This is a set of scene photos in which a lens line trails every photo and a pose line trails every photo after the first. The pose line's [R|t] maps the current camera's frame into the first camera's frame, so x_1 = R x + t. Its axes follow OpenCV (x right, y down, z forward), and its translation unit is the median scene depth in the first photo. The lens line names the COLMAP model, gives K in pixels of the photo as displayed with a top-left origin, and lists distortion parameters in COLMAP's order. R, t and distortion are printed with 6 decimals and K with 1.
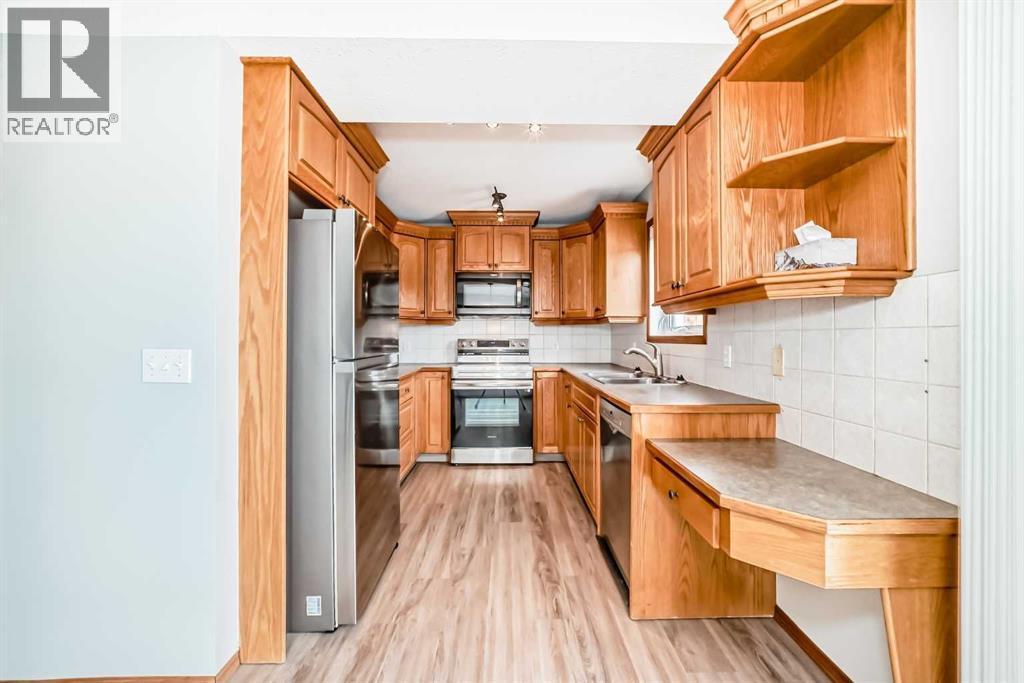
lens RADIAL K [[401.7, 0, 514.1], [0, 401.7, 336.3], [0, 0, 1]] dist [-0.016816, 0.000128]
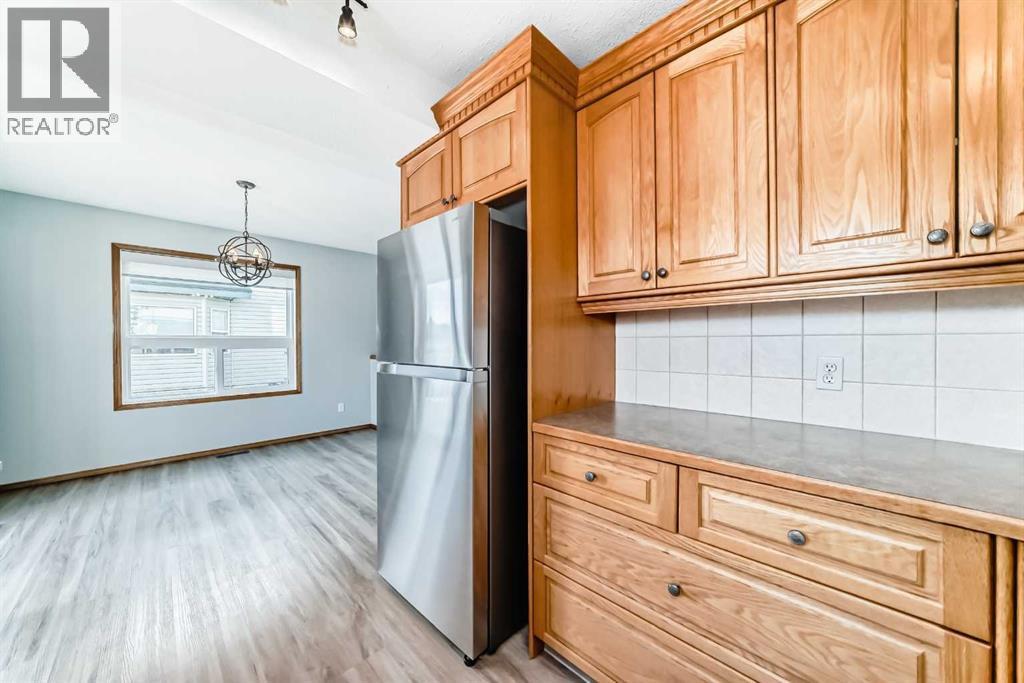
lens RADIAL K [[366.3, 0, 510.6], [0, 366.3, 345.4], [0, 0, 1]] dist [-0.012930, 0.000115]
pose [[-0.719546, 0.005031, -0.694426, 0.050058], [0.005290, 0.999984, 0.001764, 0.009793], [0.694425, -0.002404, -0.719561, 1.211529]]
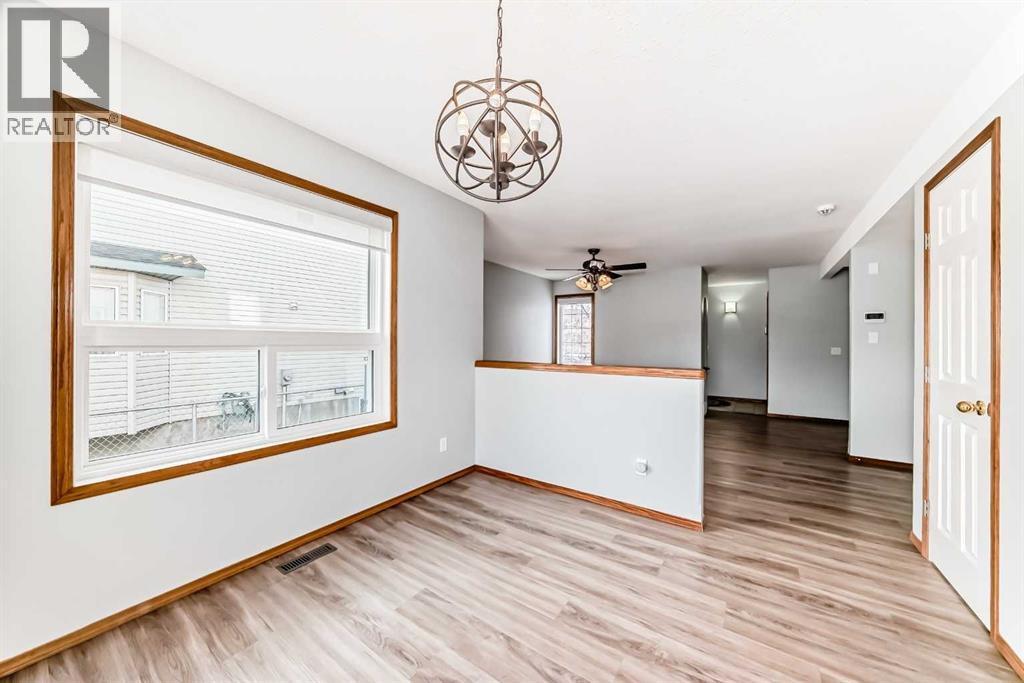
lens RADIAL K [[366.3, 0, 510.6], [0, 366.3, 345.4], [0, 0, 1]] dist [-0.012930, 0.000115]
pose [[-0.584701, 0.000336, -0.811249, 0.200266], [-0.004091, 0.999986, 0.003362, 0.001895], [0.811239, 0.005285, -0.584691, 0.200725]]
